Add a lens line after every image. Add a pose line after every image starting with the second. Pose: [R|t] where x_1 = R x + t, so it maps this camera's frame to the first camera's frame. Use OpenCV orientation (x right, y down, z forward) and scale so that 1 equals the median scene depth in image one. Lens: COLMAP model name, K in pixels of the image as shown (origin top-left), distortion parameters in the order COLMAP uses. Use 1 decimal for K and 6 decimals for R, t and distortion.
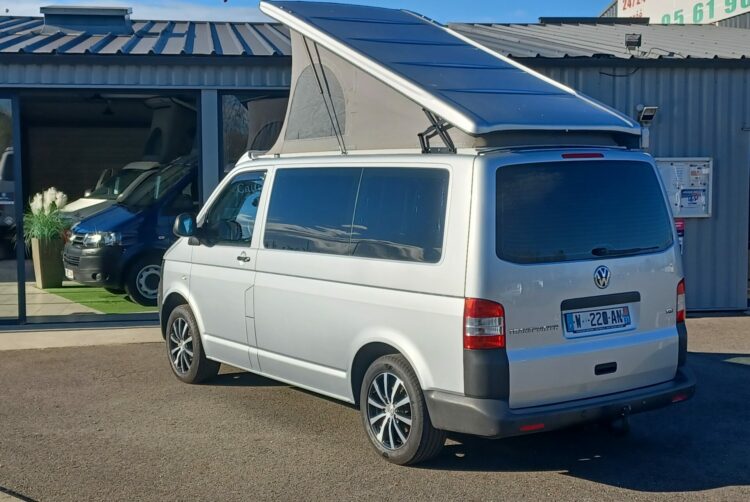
lens RADIAL K [[1164.8, 0, 375.0], [0, 1164.8, 251.0], [0, 0, 1]] dist [0.118469, -0.034048]
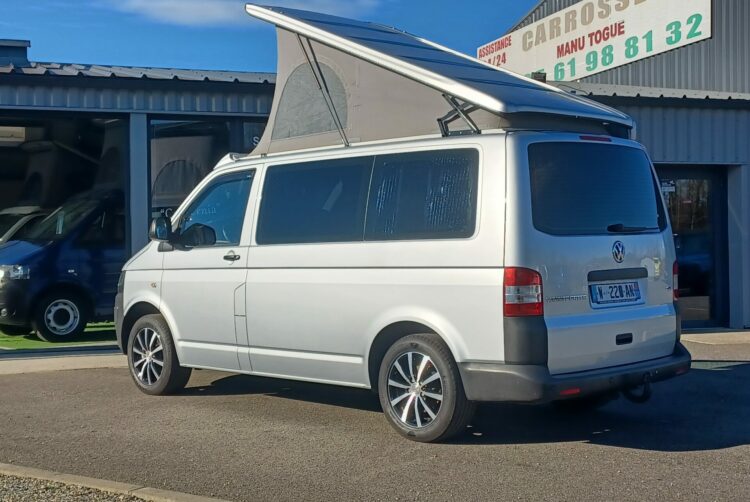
lens RADIAL K [[1164.8, 0, 375.0], [0, 1164.8, 251.0], [0, 0, 1]] dist [0.118469, -0.034048]
pose [[0.983310, -0.005120, 0.181864, -0.190290], [0.019478, 0.996821, -0.077251, 0.087937], [-0.180890, 0.079504, 0.980285, 0.004712]]
